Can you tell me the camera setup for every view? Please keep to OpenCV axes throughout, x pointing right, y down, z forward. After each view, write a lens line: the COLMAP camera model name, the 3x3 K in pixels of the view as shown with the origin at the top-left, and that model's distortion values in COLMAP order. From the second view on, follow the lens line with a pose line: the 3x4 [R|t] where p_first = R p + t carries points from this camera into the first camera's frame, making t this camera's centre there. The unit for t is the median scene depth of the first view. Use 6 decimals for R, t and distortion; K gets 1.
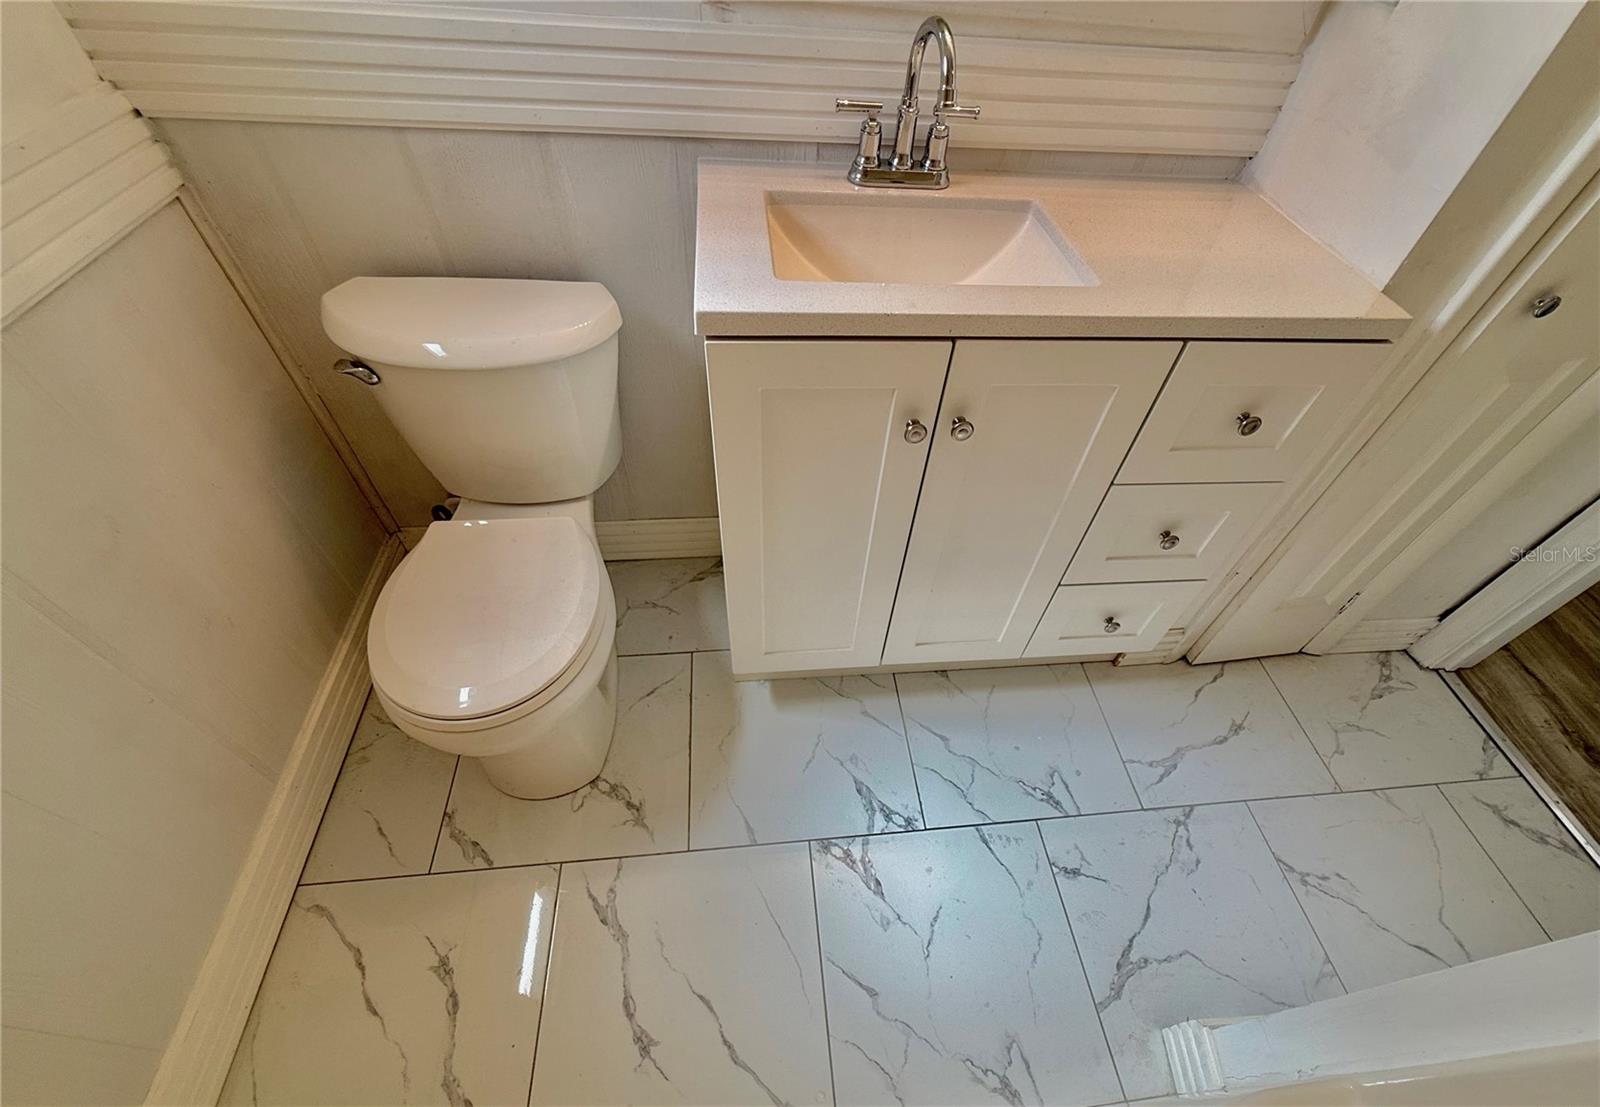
lens RADIAL K [[657.6, 0, 826.8], [0, 657.6, 616.8], [0, 0, 1]] dist [-0.000683, 0.000090]
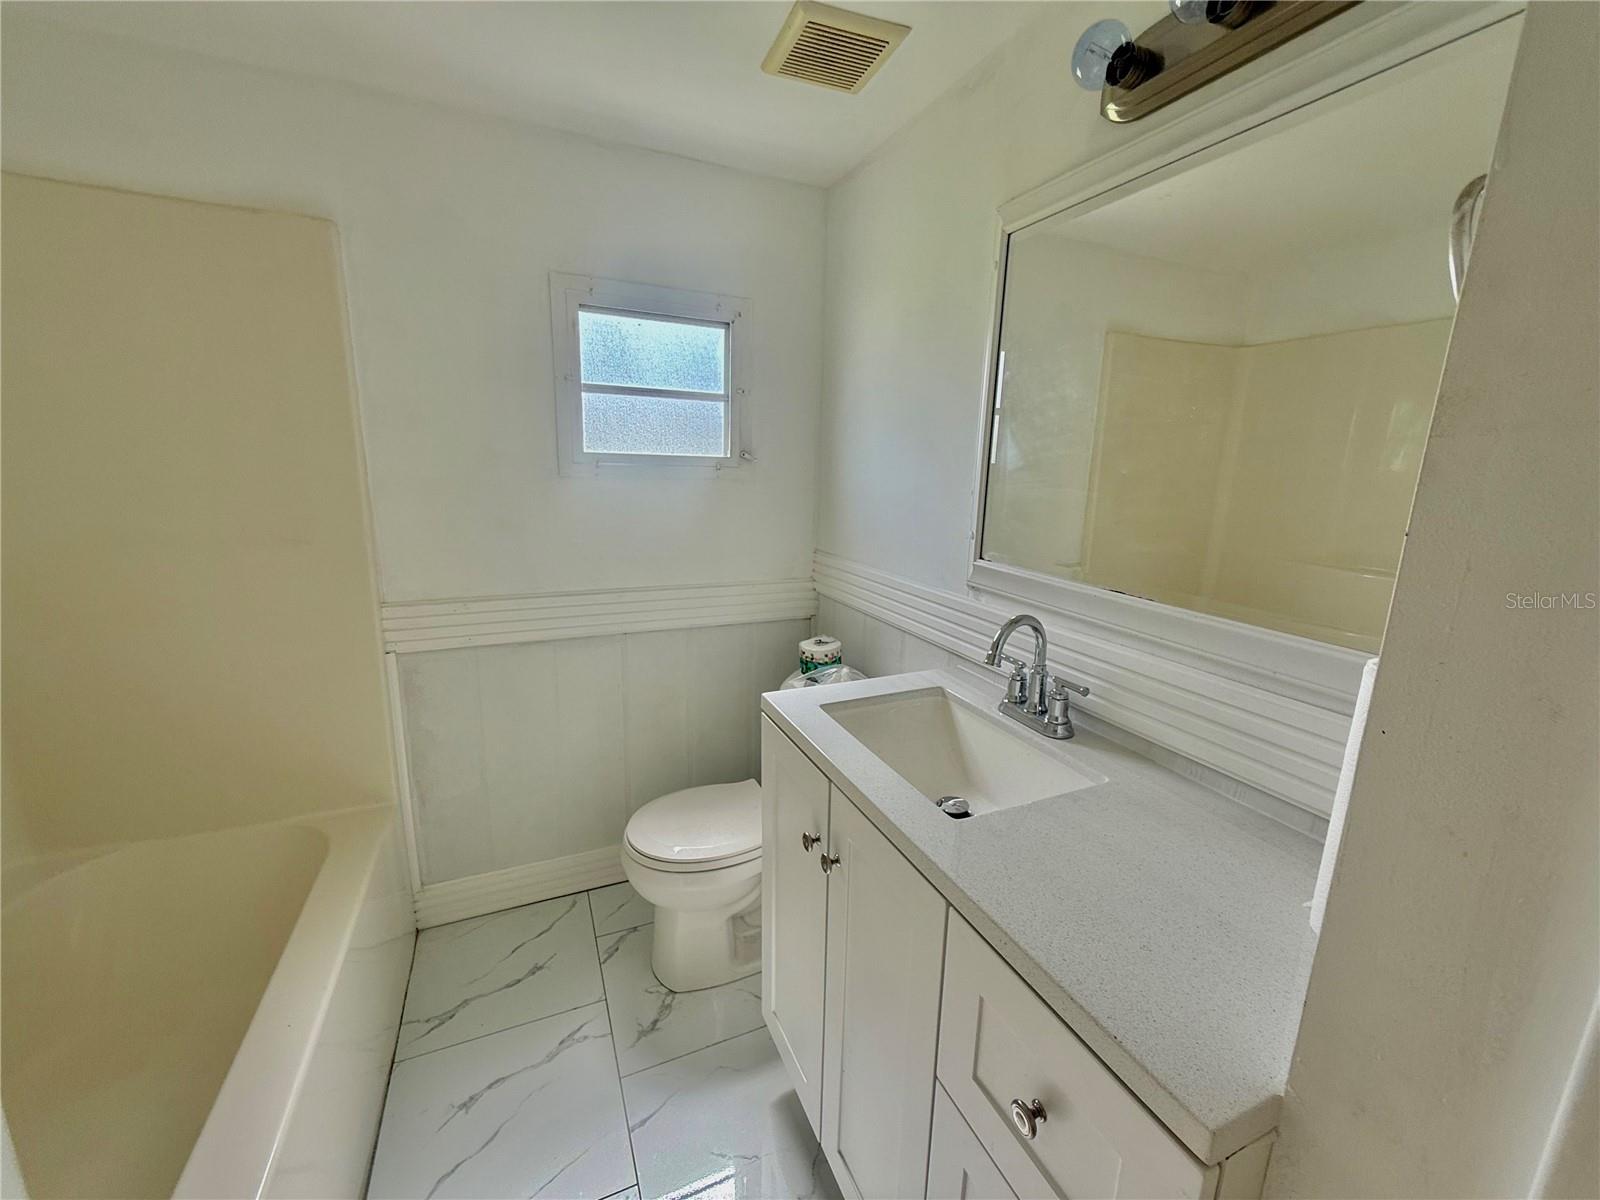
lens RADIAL K [[636.2, 0, 802.7], [0, 636.2, 600.4], [0, 0, 1]] dist [-0.000302, 0.000079]
pose [[0.300165, 0.144019, -0.942952, 0.981347], [-0.739749, 0.659244, -0.134793, -0.346290], [0.602223, 0.738008, 0.304420, 0.260421]]
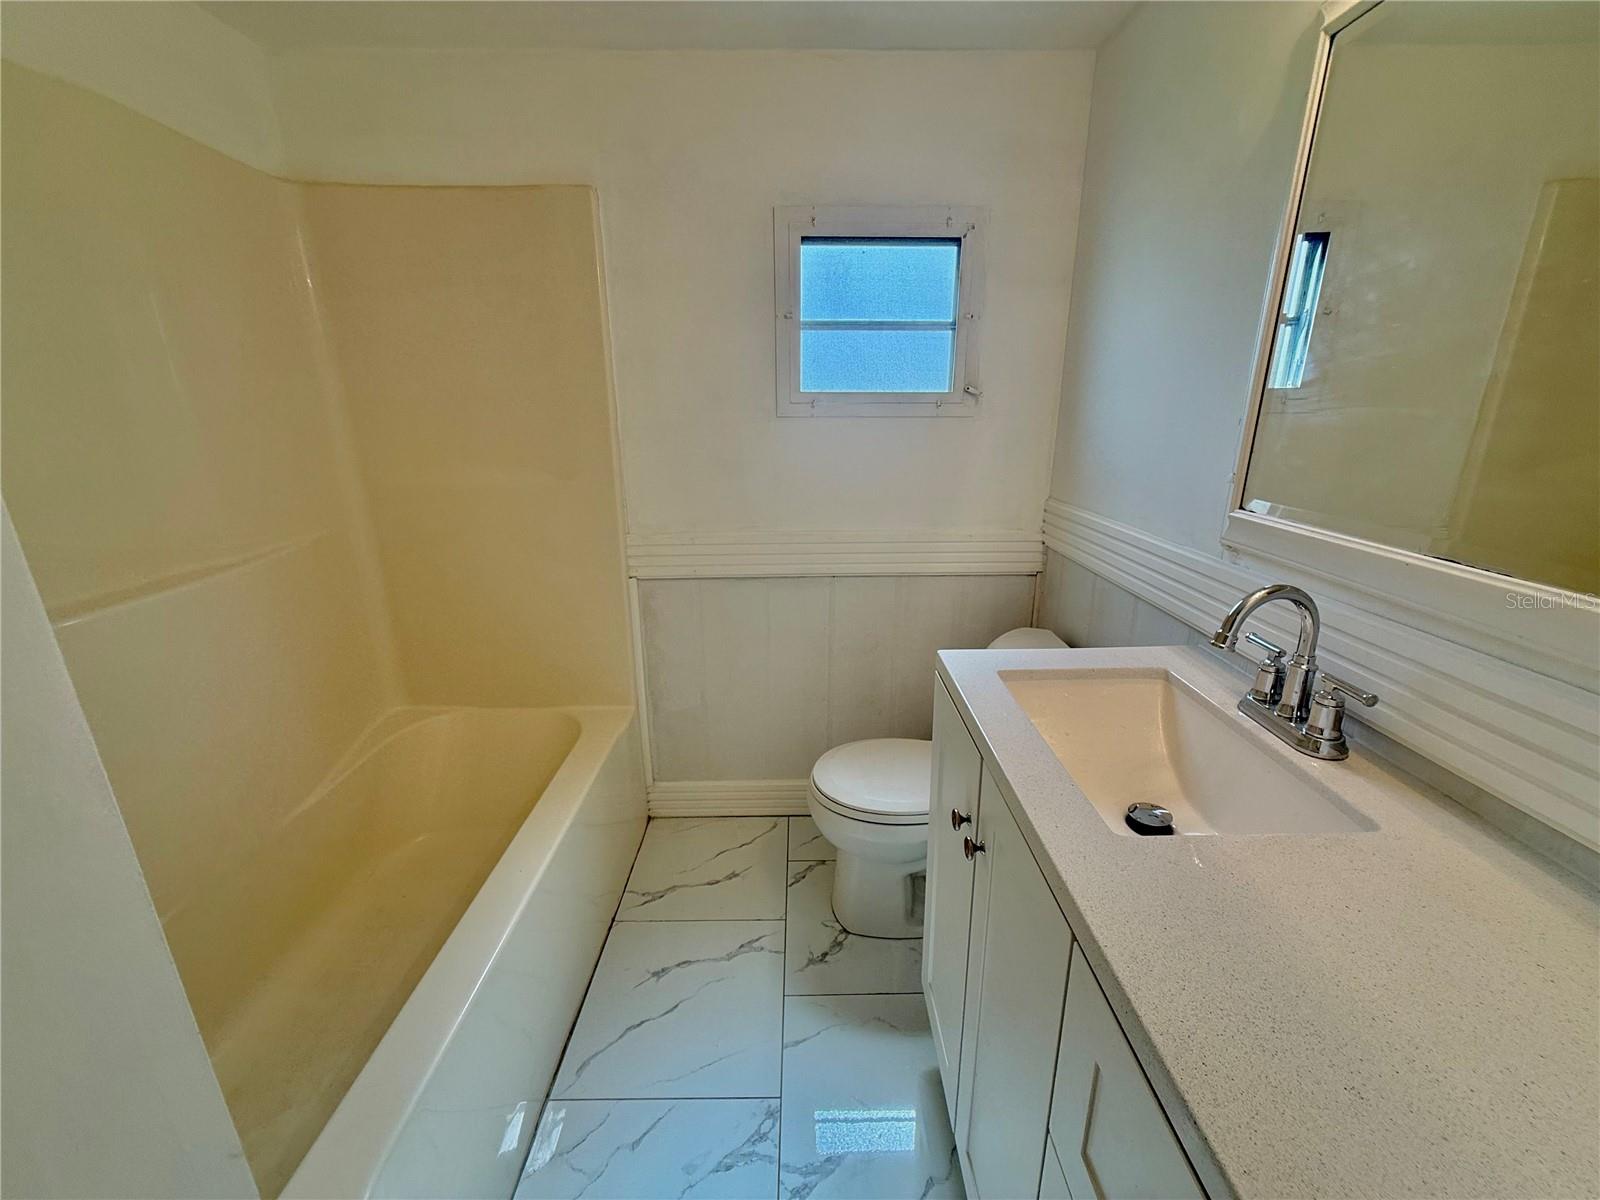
lens RADIAL K [[636.2, 0, 803.9], [0, 636.2, 596.9], [0, 0, 1]] dist [-0.000302, 0.000079]
pose [[-0.107633, 0.219957, -0.969554, 0.916121], [-0.768138, 0.600729, 0.221557, -0.455715], [0.631172, 0.768598, 0.104299, 0.379532]]
